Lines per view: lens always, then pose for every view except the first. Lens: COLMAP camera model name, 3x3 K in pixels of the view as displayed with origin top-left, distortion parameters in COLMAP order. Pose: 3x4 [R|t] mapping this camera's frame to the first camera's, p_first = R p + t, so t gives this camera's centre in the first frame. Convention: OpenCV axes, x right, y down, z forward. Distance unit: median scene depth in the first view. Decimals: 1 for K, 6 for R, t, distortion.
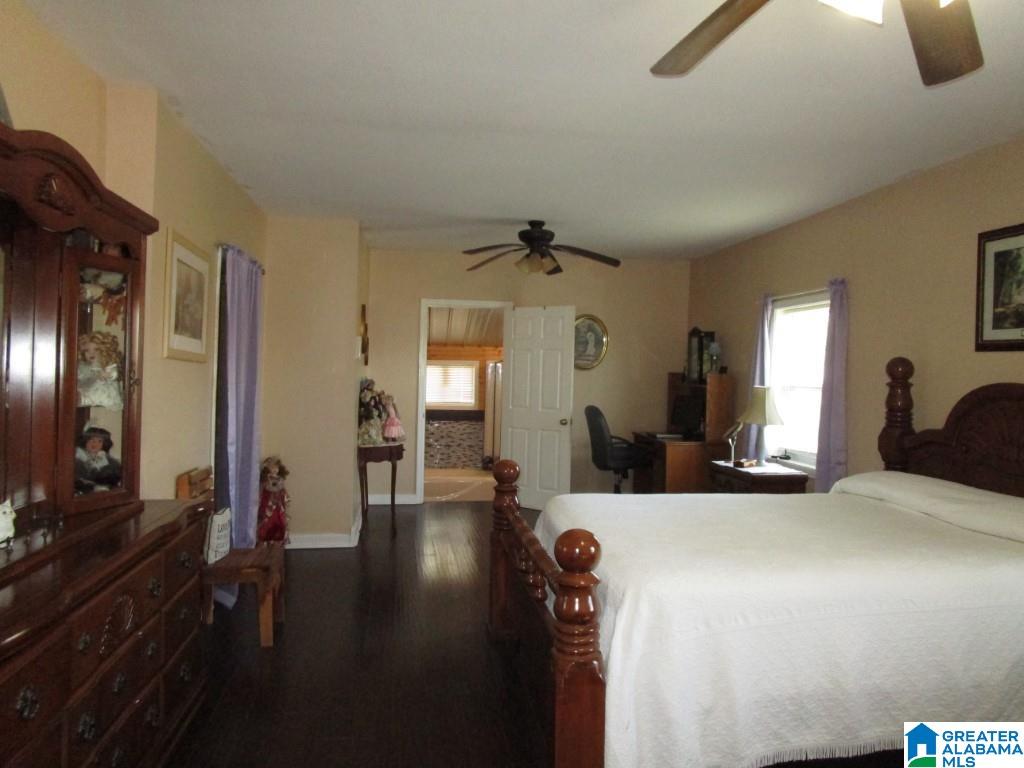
lens RADIAL K [[737.5, 0, 511.2], [0, 737.5, 384.2], [0, 0, 1]] dist [-0.006234, 0.001469]
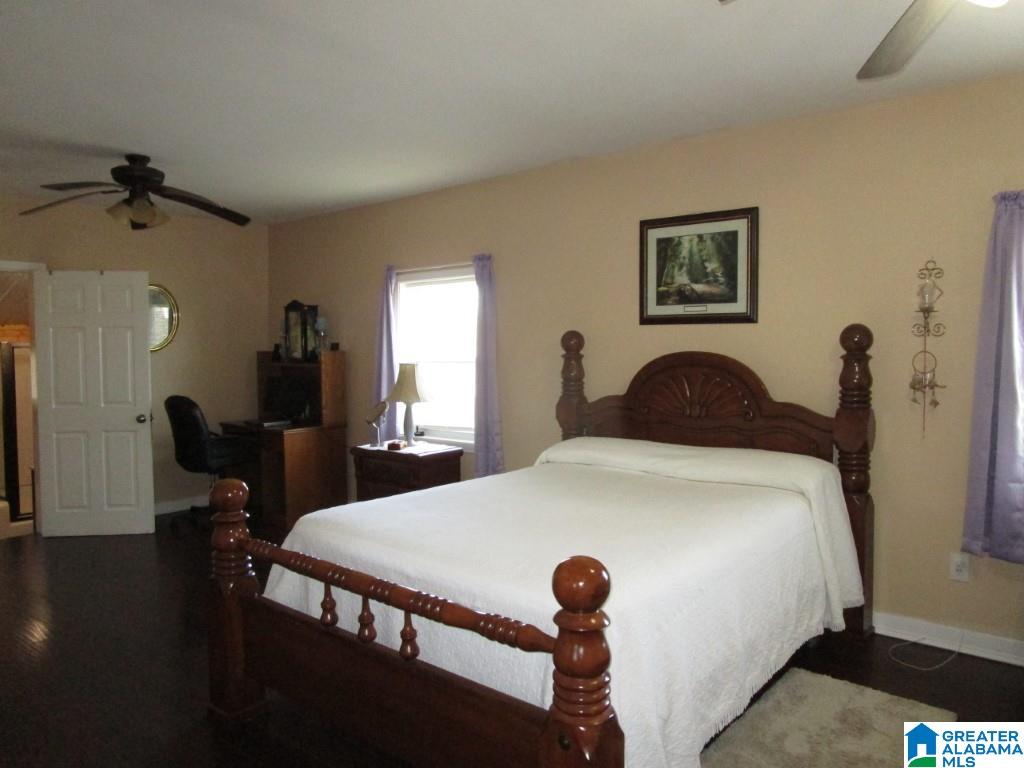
lens RADIAL K [[737.5, 0, 511.0], [0, 737.5, 392.4], [0, 0, 1]] dist [-0.006234, 0.001469]
pose [[0.746896, -0.070637, 0.661178, -0.211297], [0.039789, 0.997308, 0.061600, -0.013723], [-0.663749, -0.019701, 0.747696, 0.205476]]
